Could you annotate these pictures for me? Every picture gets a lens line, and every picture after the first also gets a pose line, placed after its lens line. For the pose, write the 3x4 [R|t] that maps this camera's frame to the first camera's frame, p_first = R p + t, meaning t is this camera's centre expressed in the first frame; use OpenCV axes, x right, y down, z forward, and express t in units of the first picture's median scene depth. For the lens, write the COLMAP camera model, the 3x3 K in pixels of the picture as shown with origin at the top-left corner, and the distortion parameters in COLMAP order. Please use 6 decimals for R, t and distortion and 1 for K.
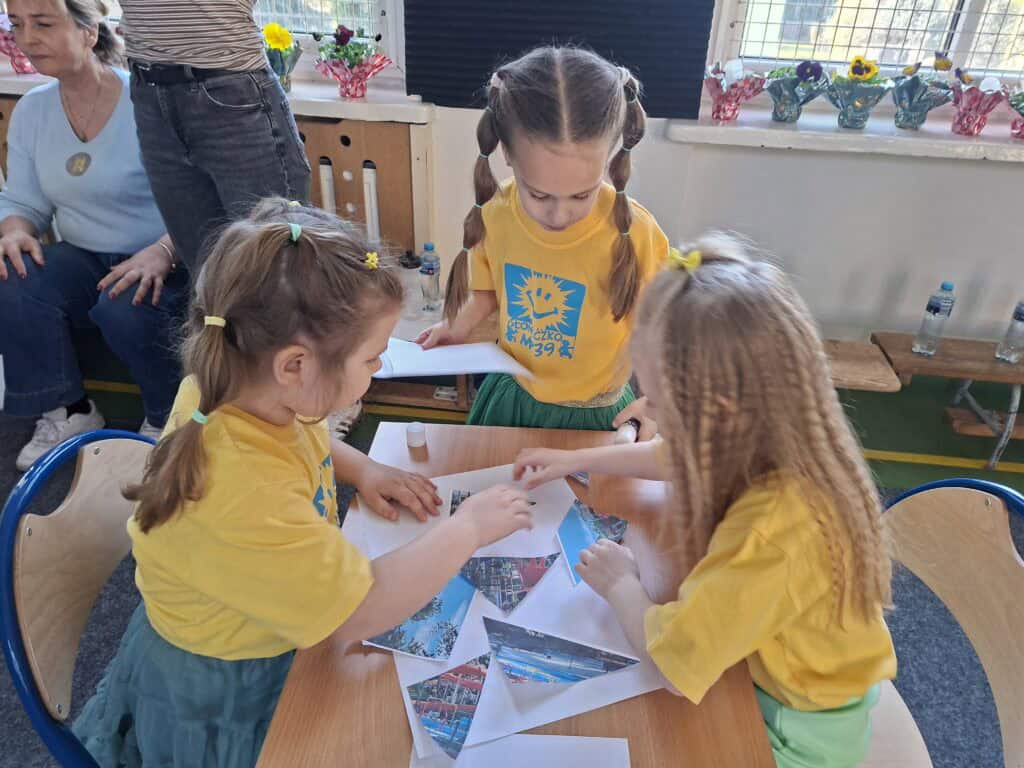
lens RADIAL K [[711.6, 0, 513.0], [0, 711.6, 380.3], [0, 0, 1]] dist [0.017233, -0.023280]
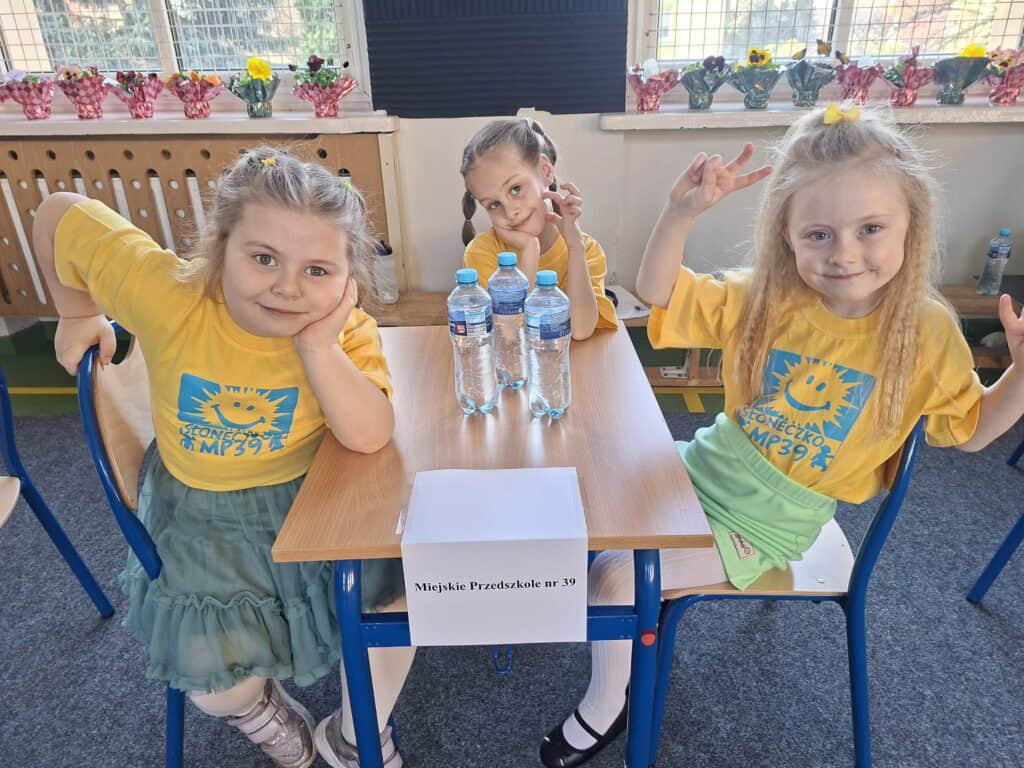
lens RADIAL K [[711.6, 0, 514.0], [0, 711.6, 386.3], [0, 0, 1]] dist [0.017233, -0.023280]
pose [[0.996133, -0.083625, 0.026954, 0.009194], [0.085720, 0.992314, -0.089244, 0.170466], [-0.019284, 0.091210, 0.995645, -0.116693]]
